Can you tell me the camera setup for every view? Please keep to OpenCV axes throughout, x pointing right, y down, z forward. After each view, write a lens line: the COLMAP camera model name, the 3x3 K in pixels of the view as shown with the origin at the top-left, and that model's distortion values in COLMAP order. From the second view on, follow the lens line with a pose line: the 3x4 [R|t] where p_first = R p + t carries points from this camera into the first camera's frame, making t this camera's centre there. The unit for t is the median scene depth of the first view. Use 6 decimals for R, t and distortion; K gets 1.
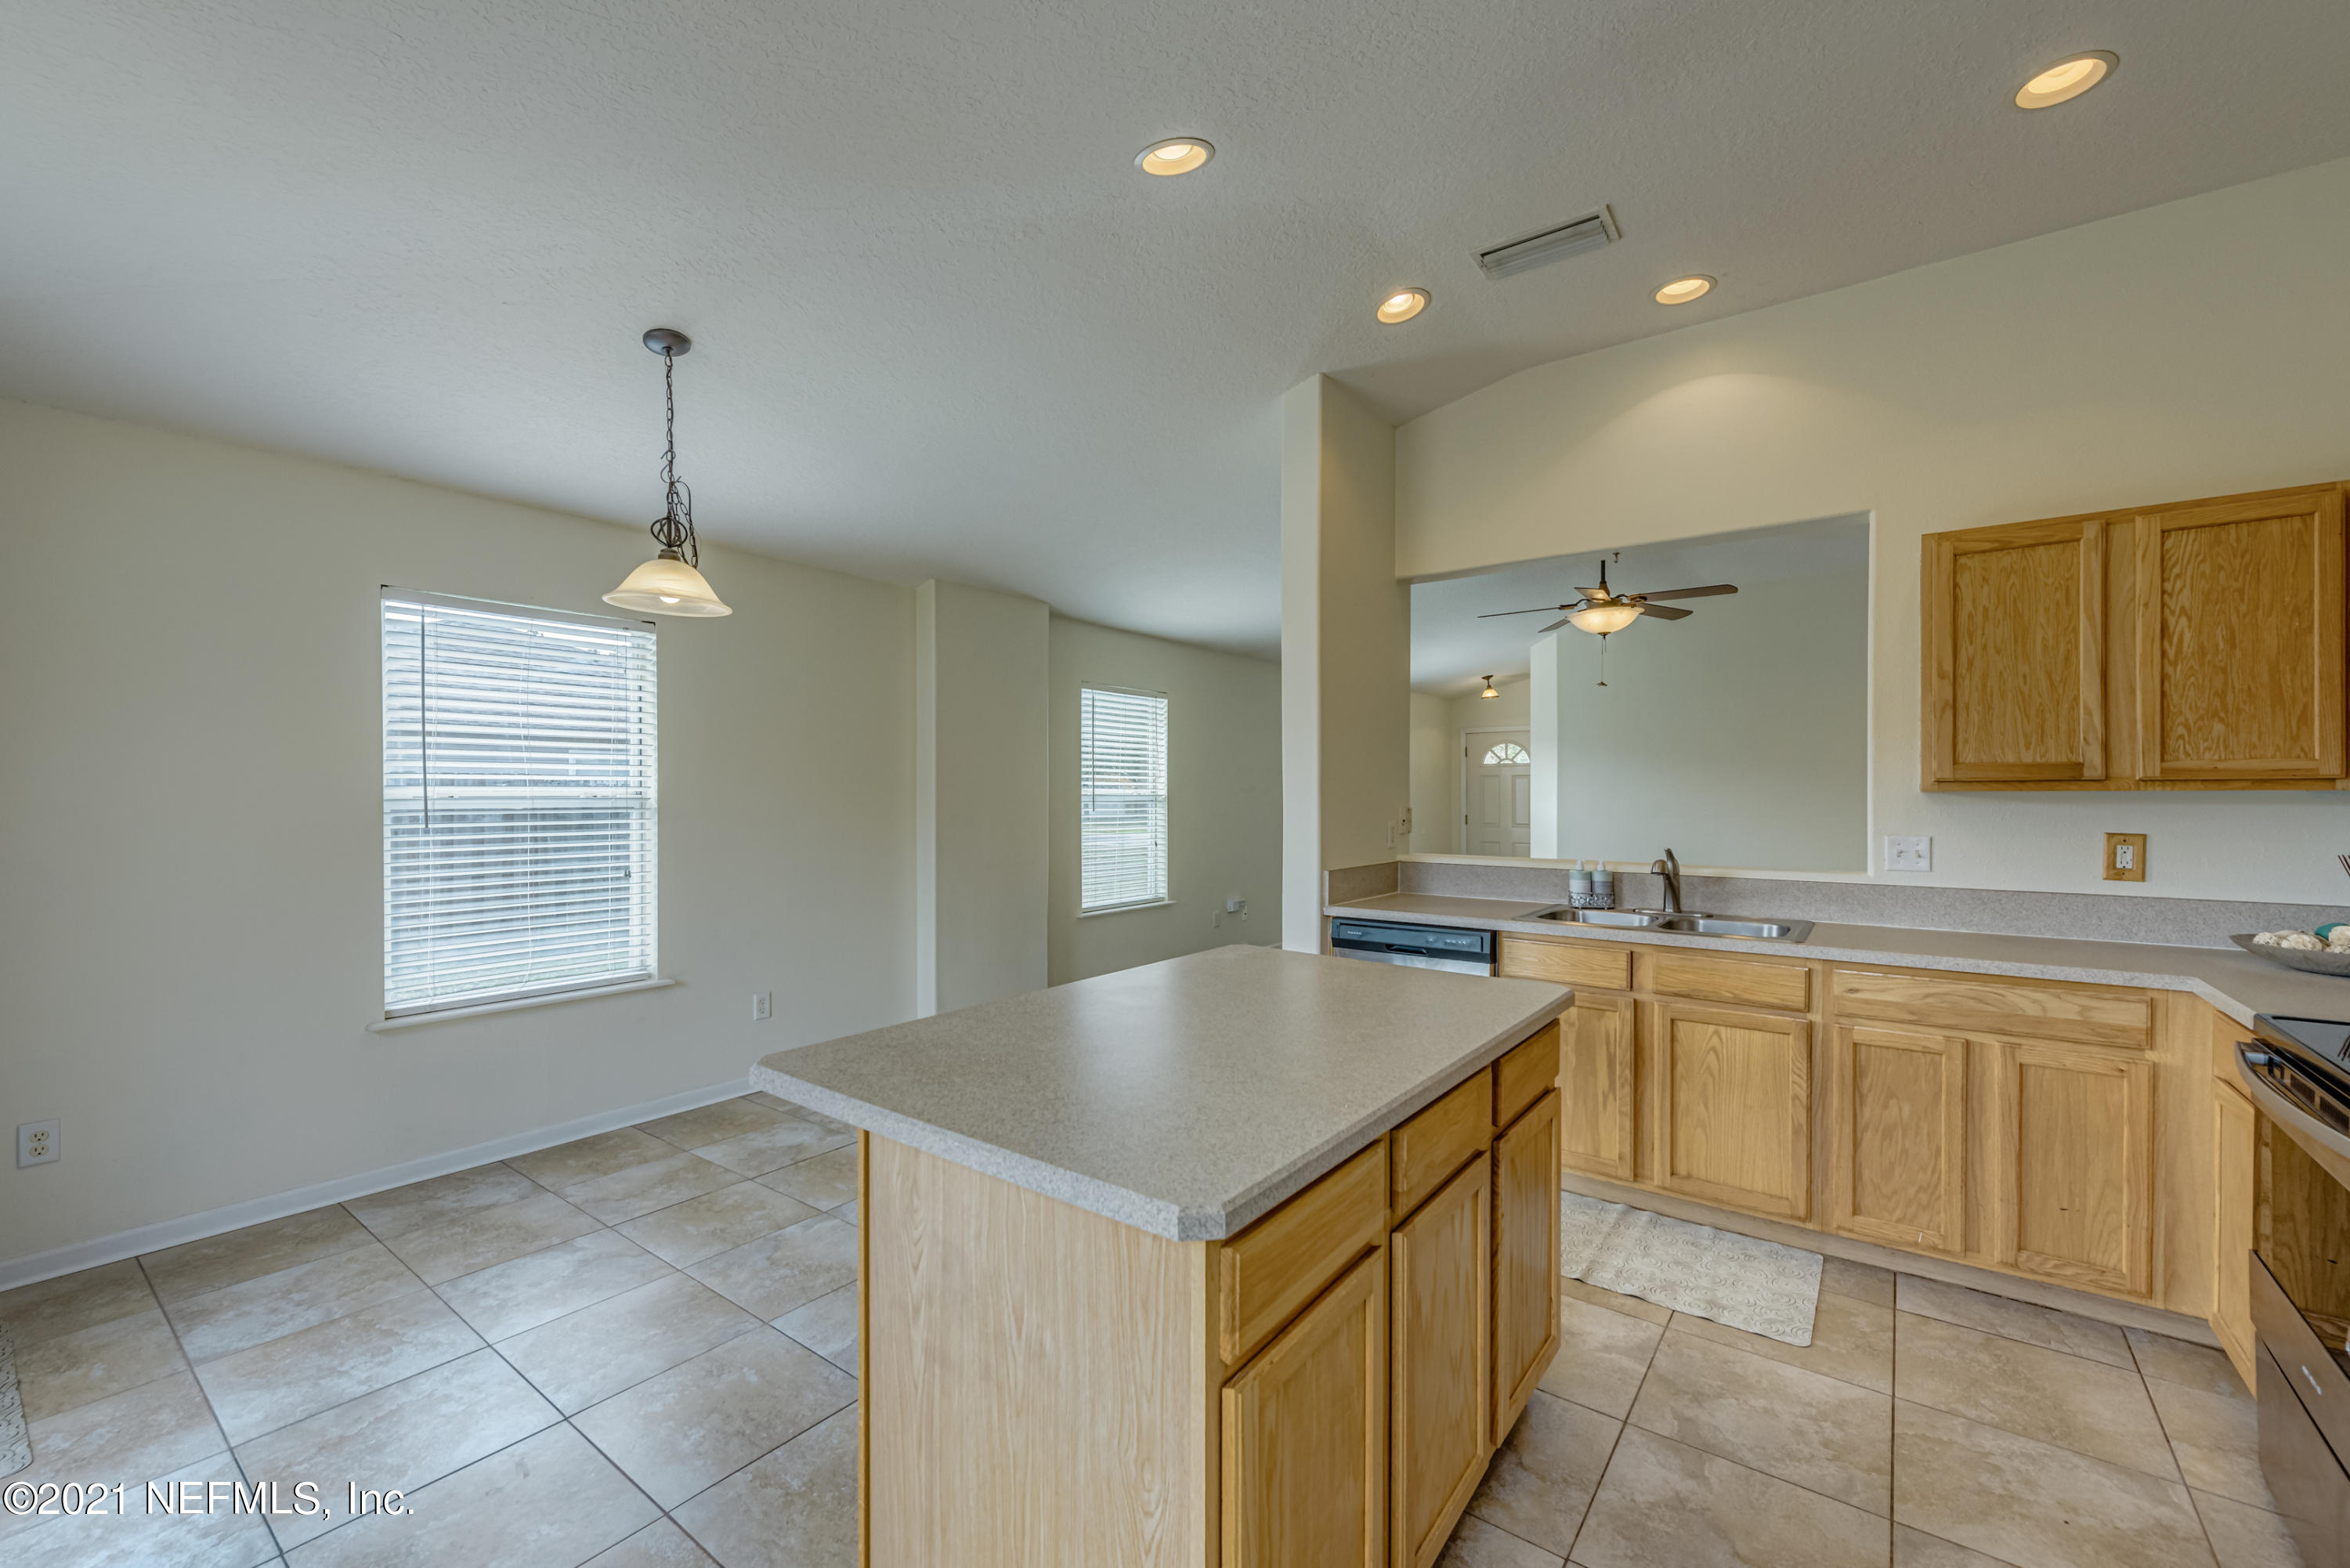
lens RADIAL K [[932.7, 0, 1173.5], [0, 932.7, 802.2], [0, 0, 1]] dist [0.003168, -0.000504]
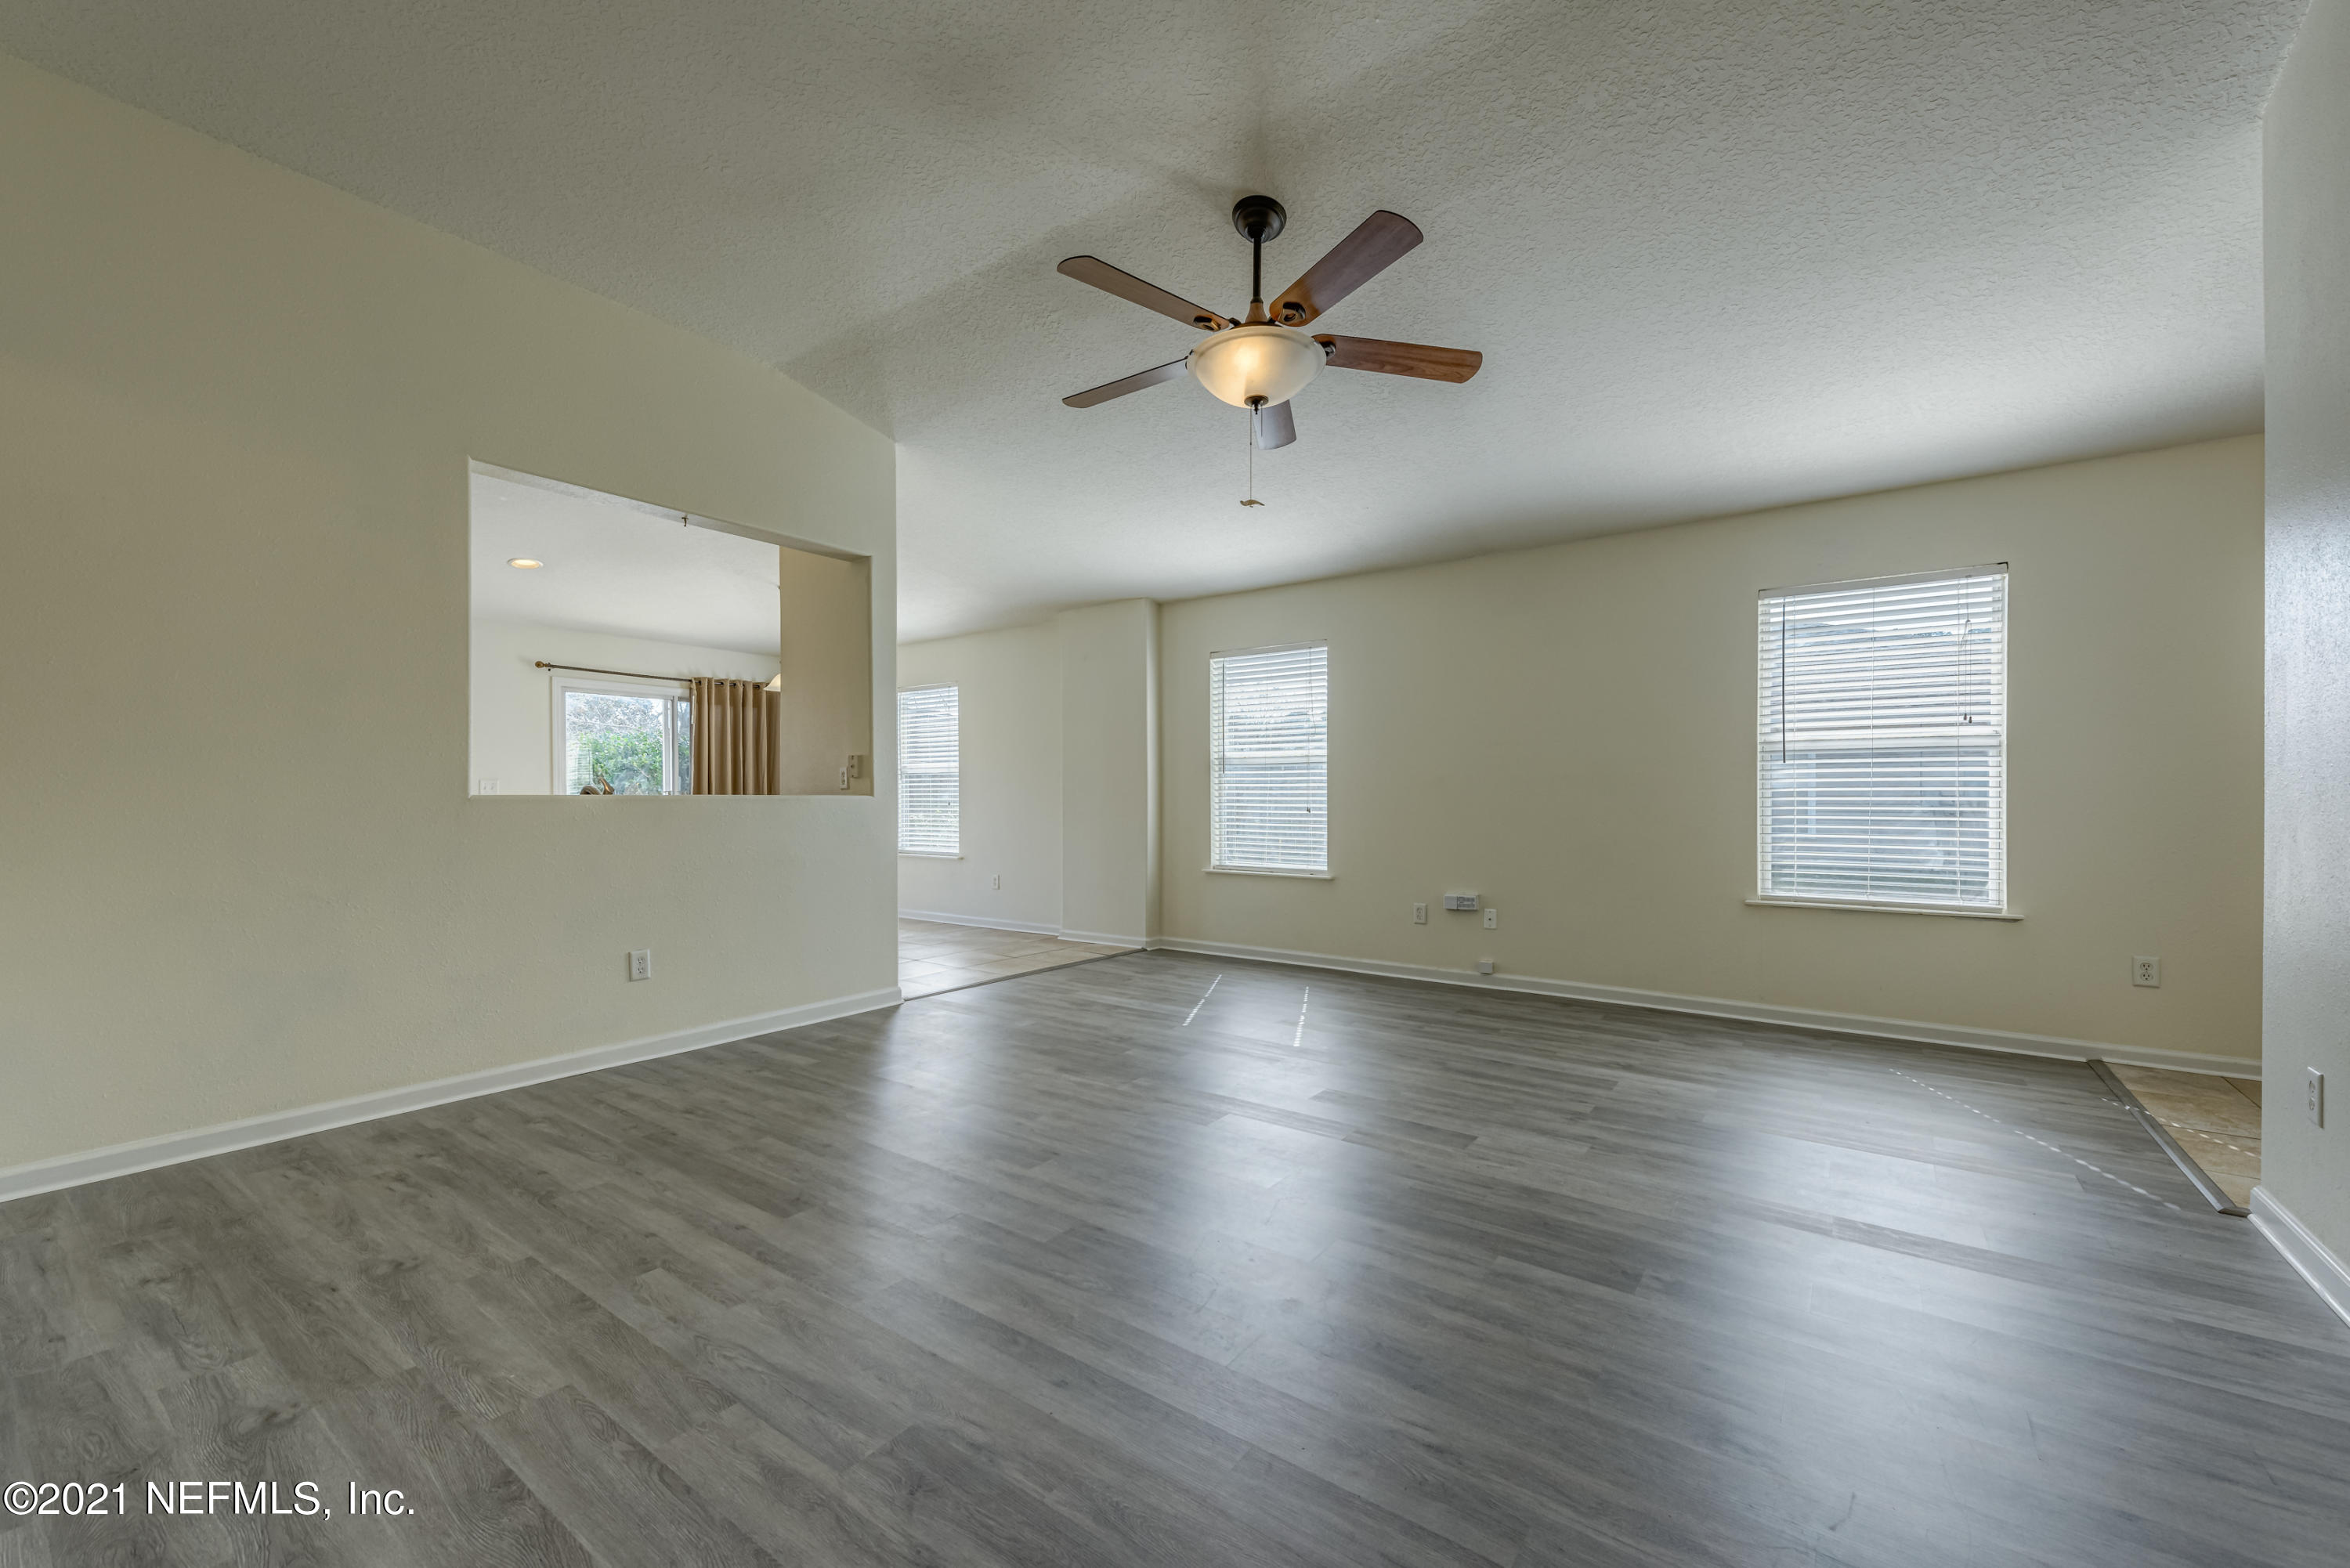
lens RADIAL K [[932.7, 0, 1170.0], [0, 932.7, 795.2], [0, 0, 1]] dist [0.003168, -0.000504]
pose [[0.009931, 0.014884, -0.999840, 1.669459], [-0.002176, 0.999887, 0.014864, 0.028330], [0.999948, 0.002028, 0.009962, 1.628639]]
